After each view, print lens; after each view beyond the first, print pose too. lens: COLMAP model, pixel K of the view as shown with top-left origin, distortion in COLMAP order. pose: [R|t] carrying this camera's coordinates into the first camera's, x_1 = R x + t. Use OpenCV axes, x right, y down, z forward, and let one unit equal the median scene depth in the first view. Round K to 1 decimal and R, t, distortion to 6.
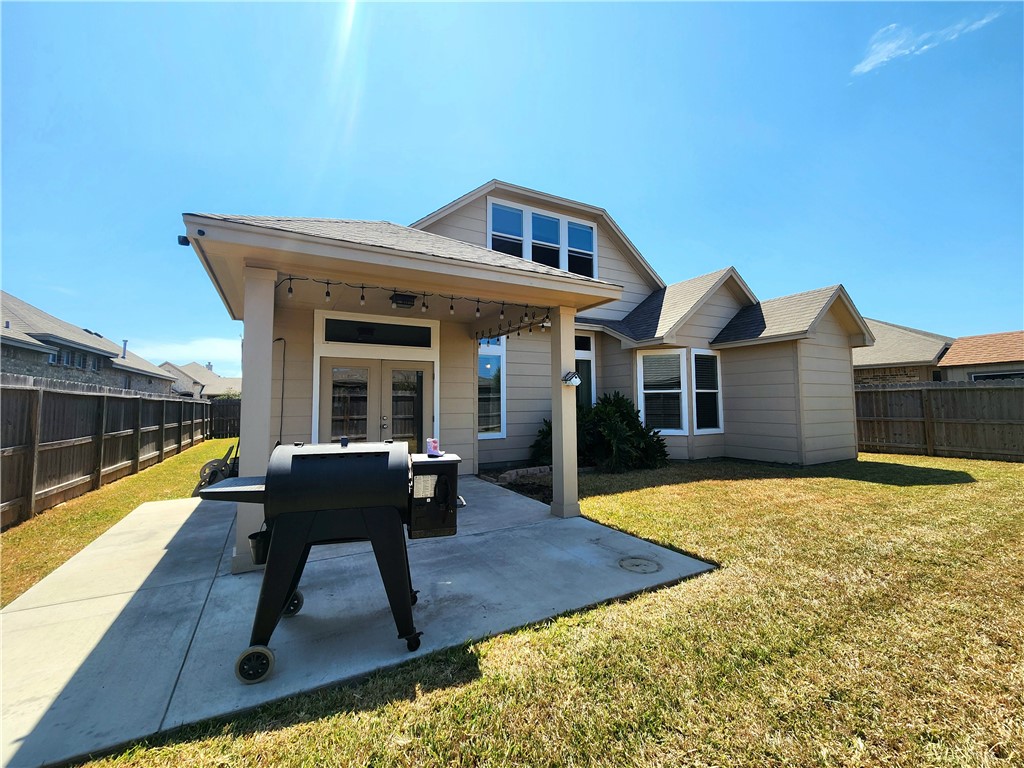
lens RADIAL K [[419.9, 0, 508.8], [0, 419.9, 376.2], [0, 0, 1]] dist [0.001941, 0.000112]
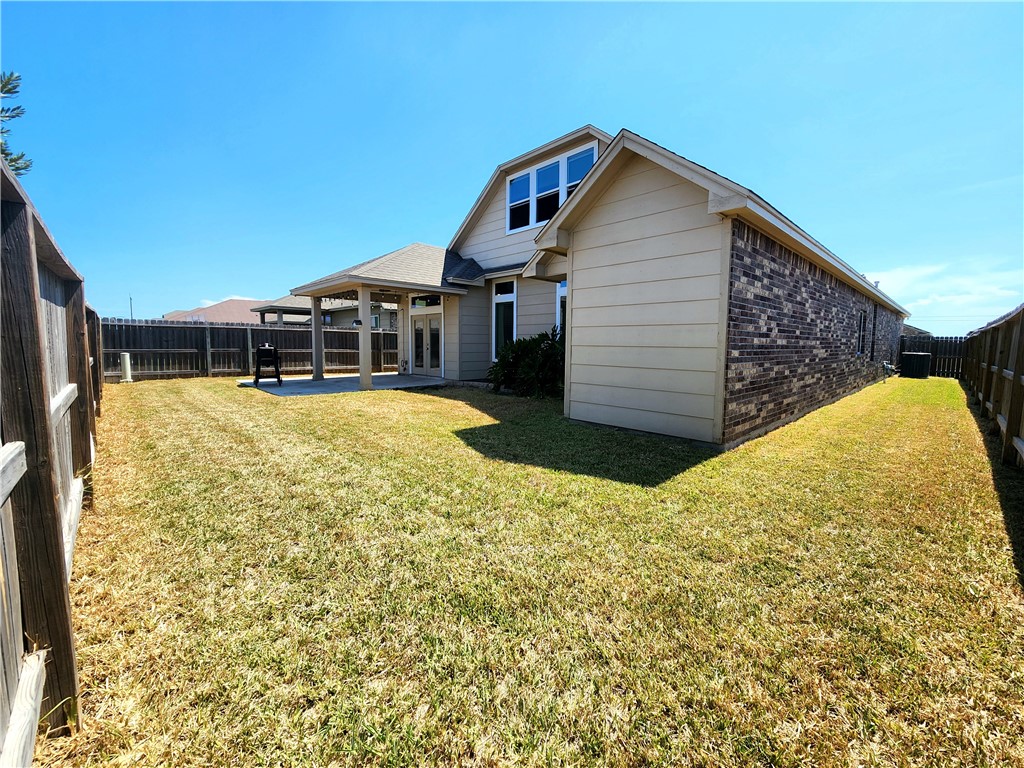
lens RADIAL K [[419.9, 0, 508.8], [0, 419.9, 376.2], [0, 0, 1]] dist [0.001941, 0.000112]
pose [[0.255023, 0.091369, -0.962609, 1.248088], [0.055356, 0.992513, 0.108872, 0.039771], [0.965349, -0.081051, 0.248055, 0.633072]]
